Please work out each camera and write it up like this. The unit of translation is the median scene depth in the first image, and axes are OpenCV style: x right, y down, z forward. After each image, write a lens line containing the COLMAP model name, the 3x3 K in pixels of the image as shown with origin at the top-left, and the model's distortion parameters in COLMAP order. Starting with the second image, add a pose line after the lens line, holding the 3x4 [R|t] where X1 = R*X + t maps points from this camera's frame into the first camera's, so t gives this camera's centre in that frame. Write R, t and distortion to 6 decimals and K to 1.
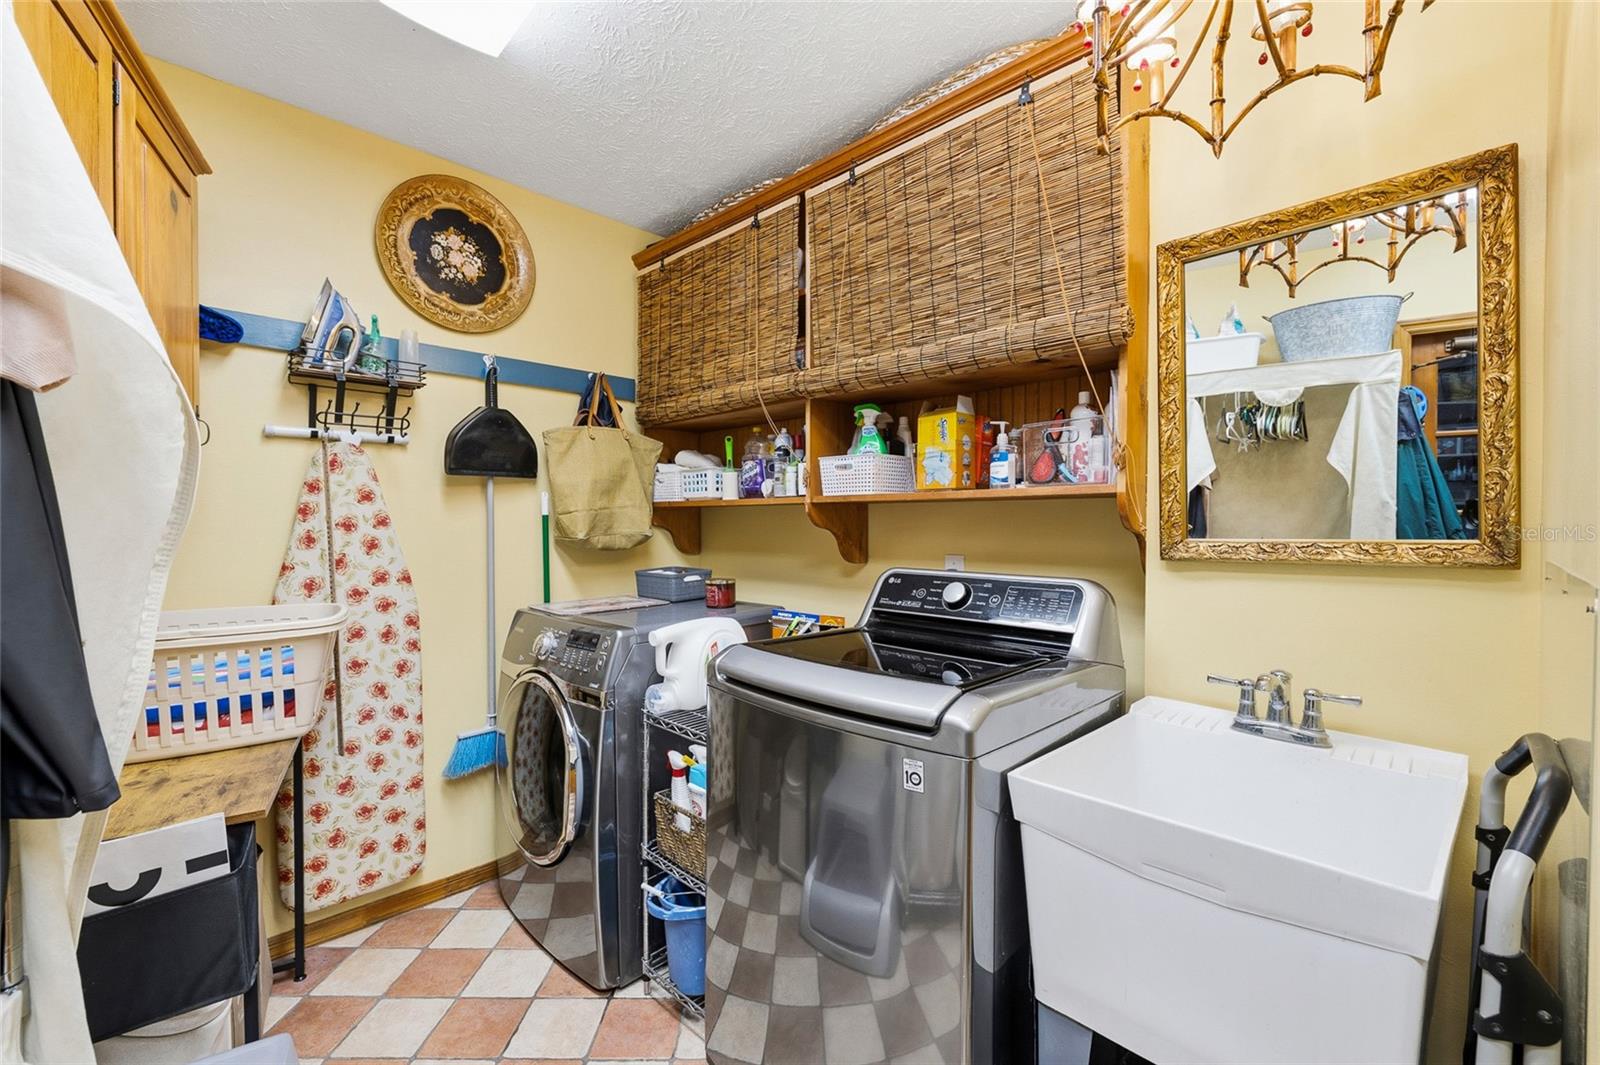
lens RADIAL K [[684.4, 0, 802.8], [0, 684.4, 537.6], [0, 0, 1]] dist [-0.001048, 0.000322]
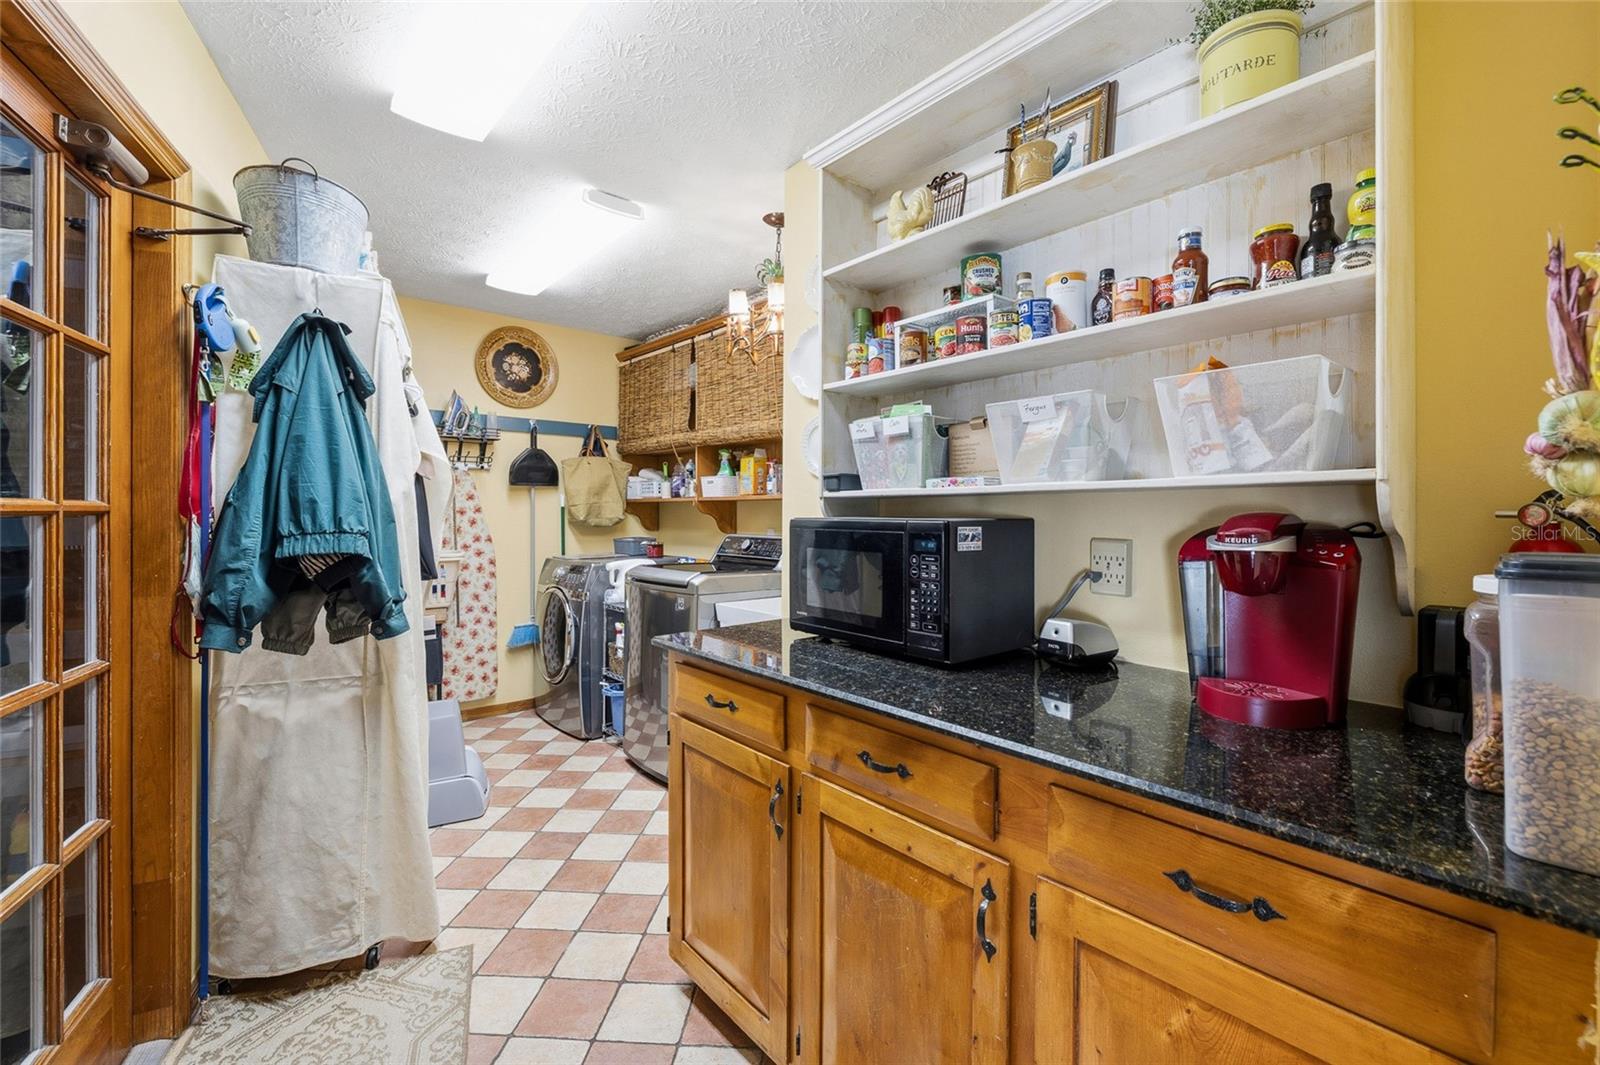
lens RADIAL K [[684.4, 0, 797.9], [0, 684.4, 519.3], [0, 0, 1]] dist [-0.001048, 0.000322]
pose [[0.997837, 0.003336, -0.065649, 0.399588], [-0.004189, 0.999909, -0.012853, 0.022921], [0.065601, 0.013101, 0.997760, -0.838375]]
